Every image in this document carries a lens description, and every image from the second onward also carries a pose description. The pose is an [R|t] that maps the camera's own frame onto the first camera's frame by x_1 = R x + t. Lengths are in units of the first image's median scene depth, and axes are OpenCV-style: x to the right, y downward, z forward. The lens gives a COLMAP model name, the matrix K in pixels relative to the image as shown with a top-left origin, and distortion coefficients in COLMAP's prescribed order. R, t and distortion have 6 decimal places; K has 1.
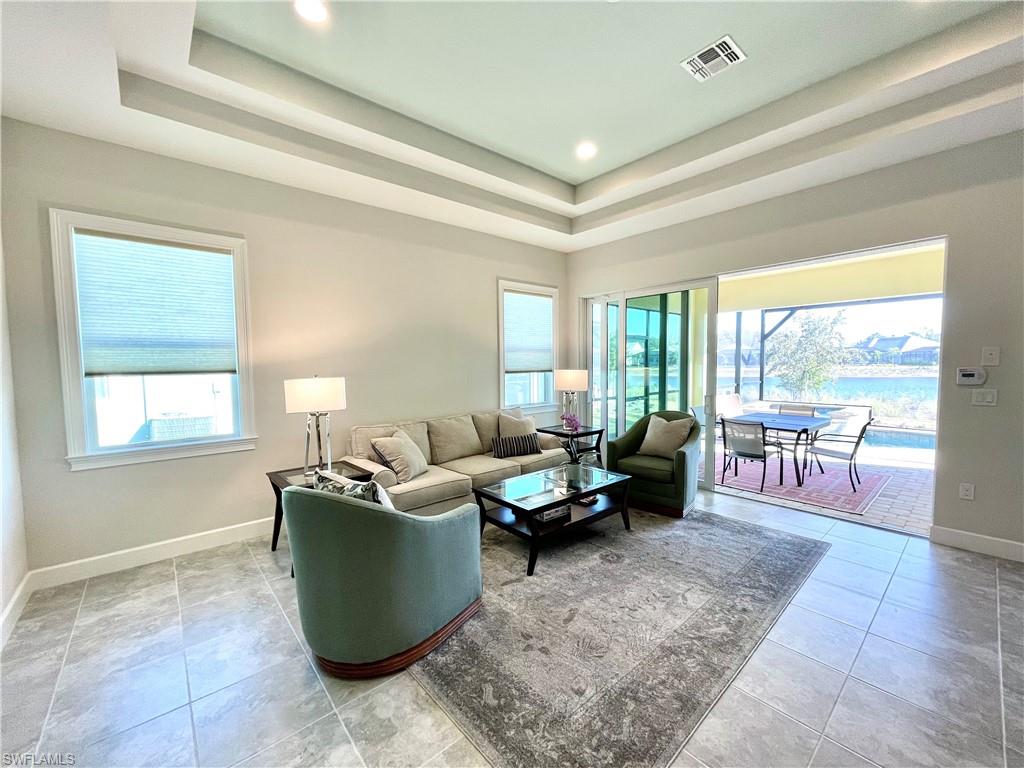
lens RADIAL K [[414.5, 0, 505.8], [0, 414.5, 388.6], [0, 0, 1]] dist [-0.002533, -0.000061]
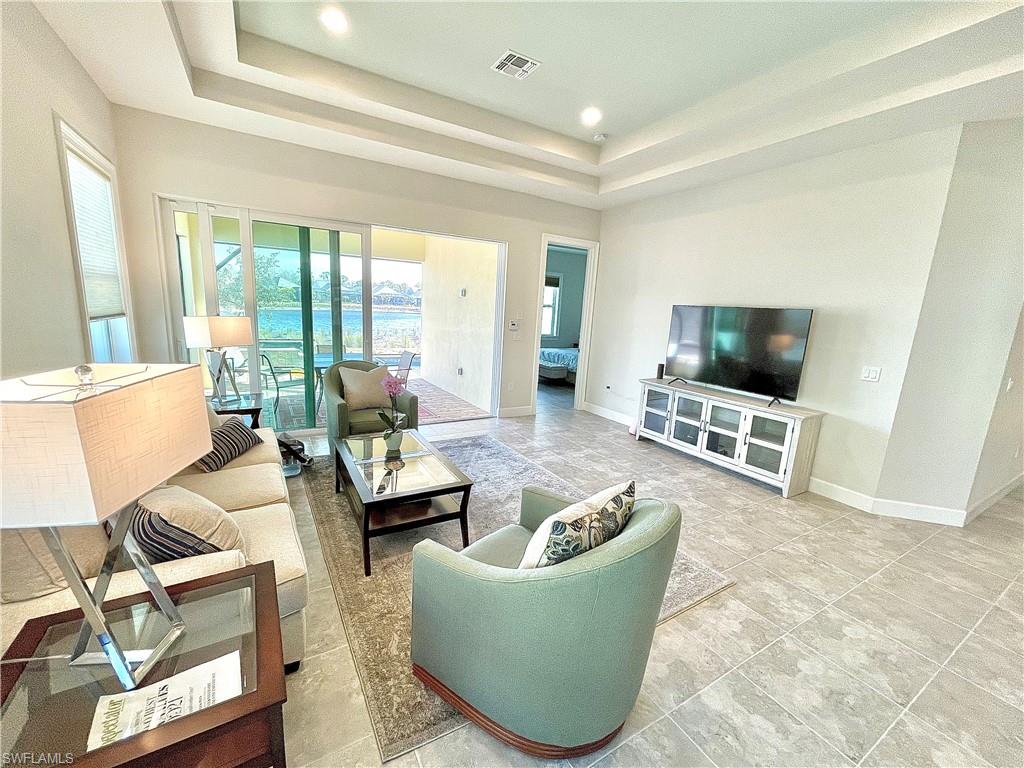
lens RADIAL K [[414.5, 0, 512.4], [0, 414.5, 389.0], [0, 0, 1]] dist [-0.002533, -0.000061]
pose [[0.167184, -0.175114, 0.970250, -0.544569], [0.010023, 0.984351, 0.175932, -0.054678], [-0.985875, -0.019688, 0.166323, 0.521179]]
